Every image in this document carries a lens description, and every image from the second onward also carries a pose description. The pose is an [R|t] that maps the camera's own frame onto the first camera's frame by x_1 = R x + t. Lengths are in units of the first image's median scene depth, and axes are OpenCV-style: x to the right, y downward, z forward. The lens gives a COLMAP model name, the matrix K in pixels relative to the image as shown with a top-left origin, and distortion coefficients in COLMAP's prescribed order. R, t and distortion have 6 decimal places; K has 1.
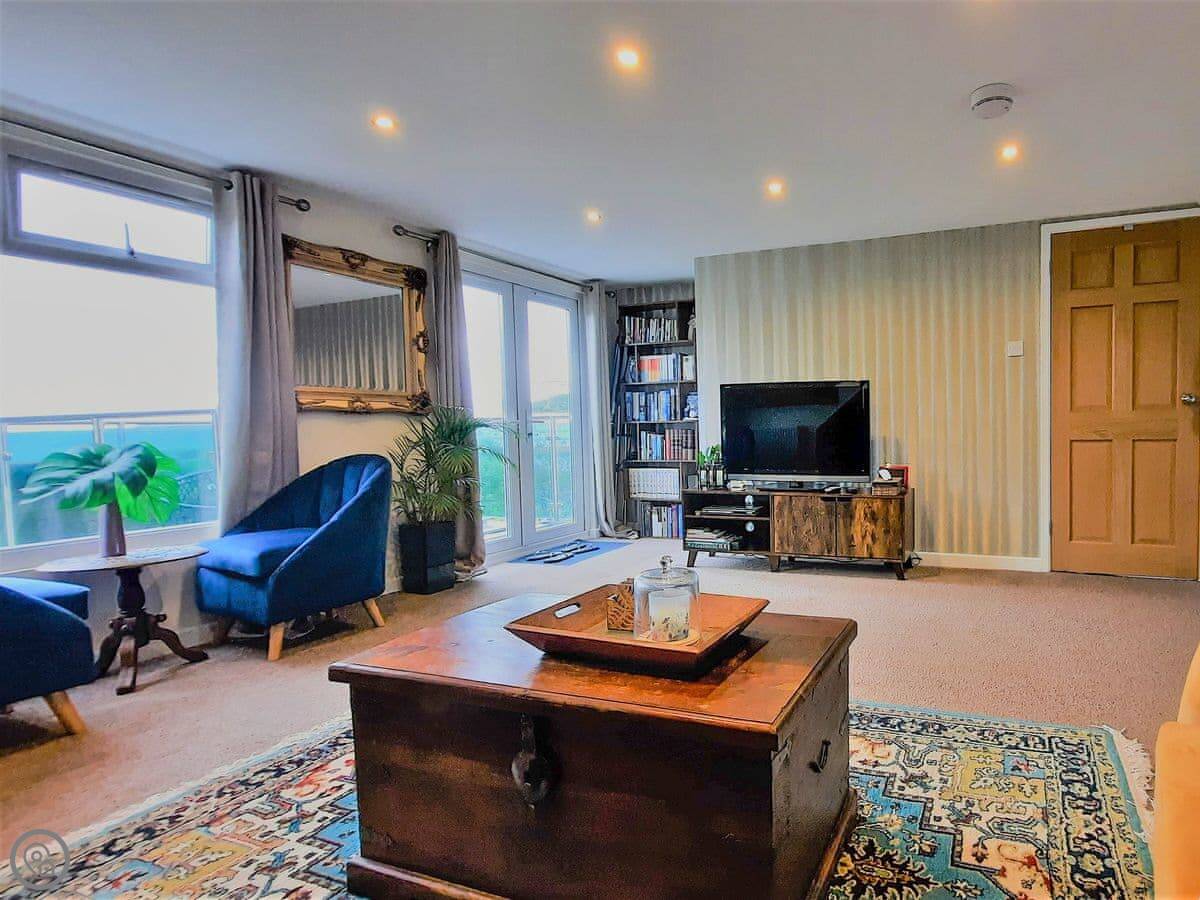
lens RADIAL K [[840.4, 0, 600.1], [0, 840.4, 450.6], [0, 0, 1]] dist [-0.003094, 0.005989]
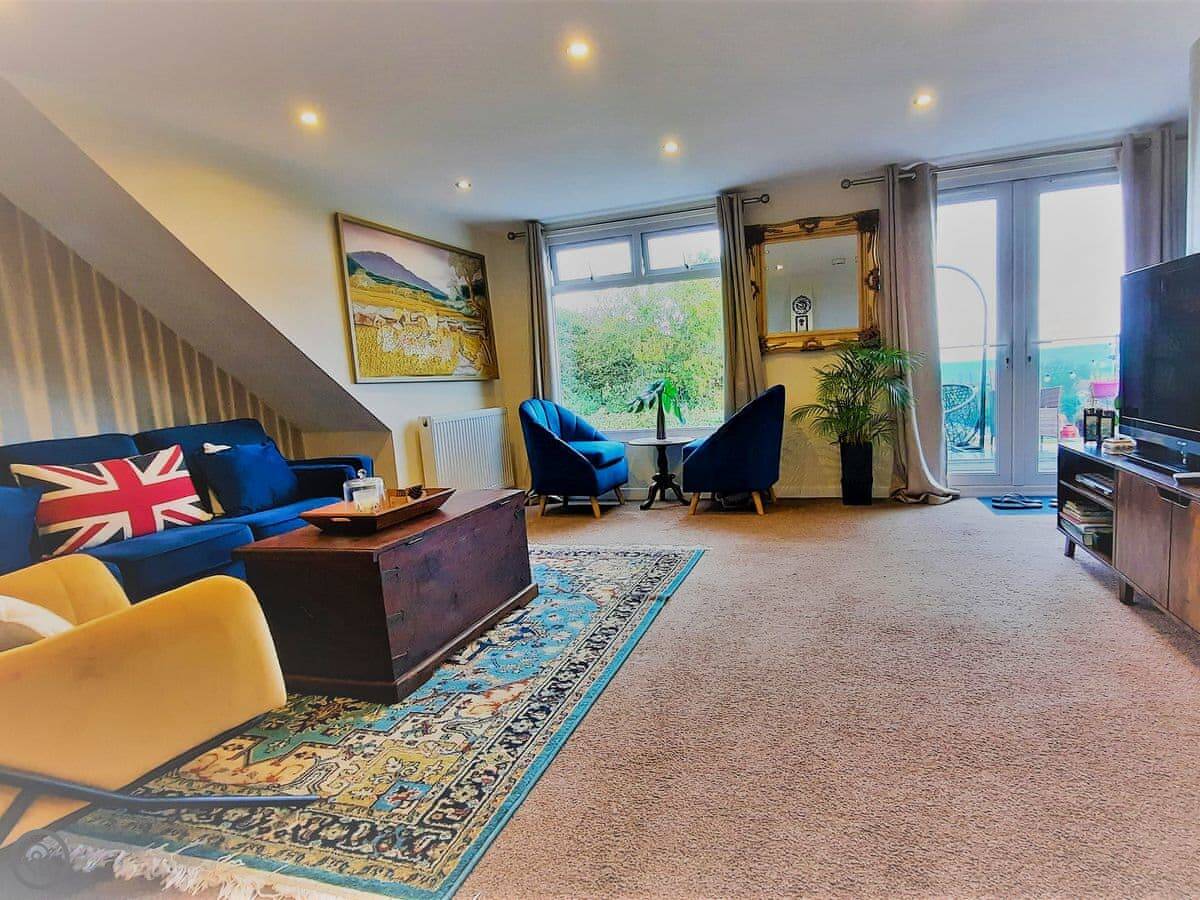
lens RADIAL K [[574.7, 0, 602.2], [0, 574.7, 448.0], [0, 0, 1]] dist [-0.012368, -0.001023]
pose [[0.071182, 0.128991, -0.989088, 0.925642], [0.032794, 0.990764, 0.131570, -0.038757], [0.996924, -0.041801, 0.066294, 1.042145]]
